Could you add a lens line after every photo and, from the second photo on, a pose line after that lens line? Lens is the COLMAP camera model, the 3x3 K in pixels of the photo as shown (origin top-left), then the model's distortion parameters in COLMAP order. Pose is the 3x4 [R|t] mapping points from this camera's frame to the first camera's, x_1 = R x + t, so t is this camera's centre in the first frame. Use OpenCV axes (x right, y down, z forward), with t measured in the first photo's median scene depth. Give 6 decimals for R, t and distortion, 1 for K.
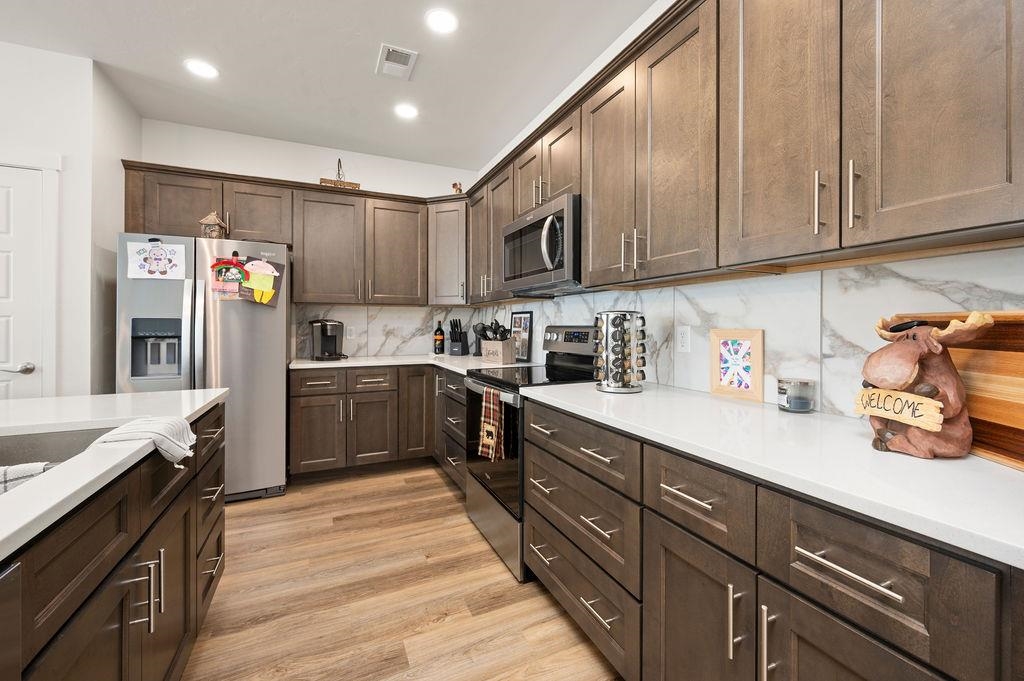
lens RADIAL K [[410.8, 0, 506.7], [0, 410.8, 322.8], [0, 0, 1]] dist [0.000348, -0.000136]
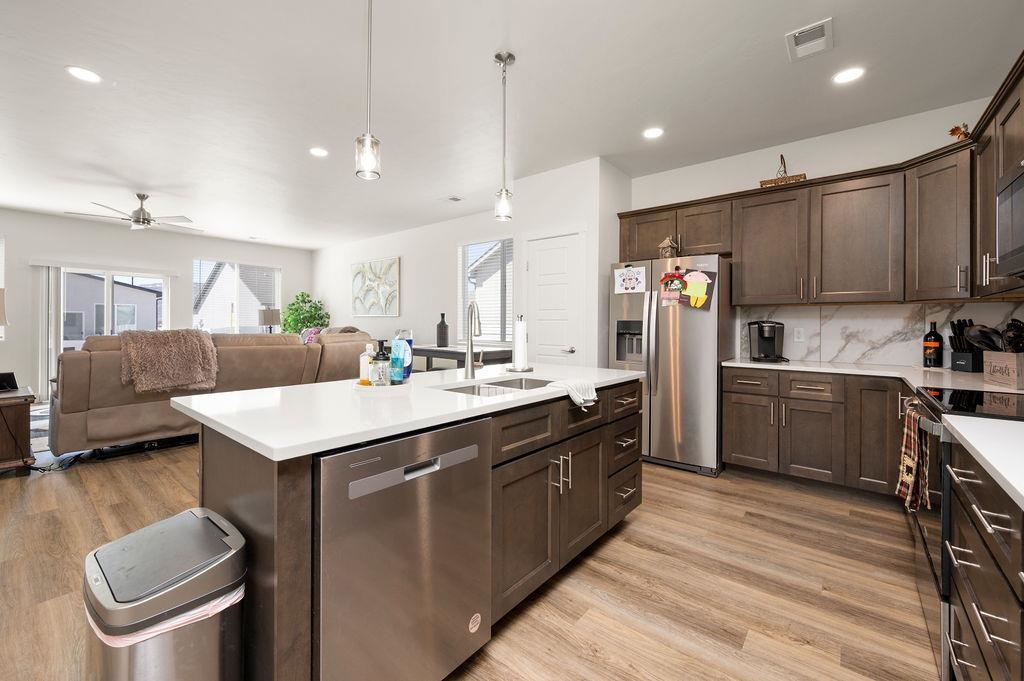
lens RADIAL K [[410.8, 0, 506.7], [0, 410.8, 322.8], [0, 0, 1]] dist [0.000348, -0.000136]
pose [[0.437675, -0.001329, -0.899132, 0.229330], [-0.002459, 0.999993, -0.002674, 0.000868], [0.899130, 0.003381, 0.437669, -0.004242]]
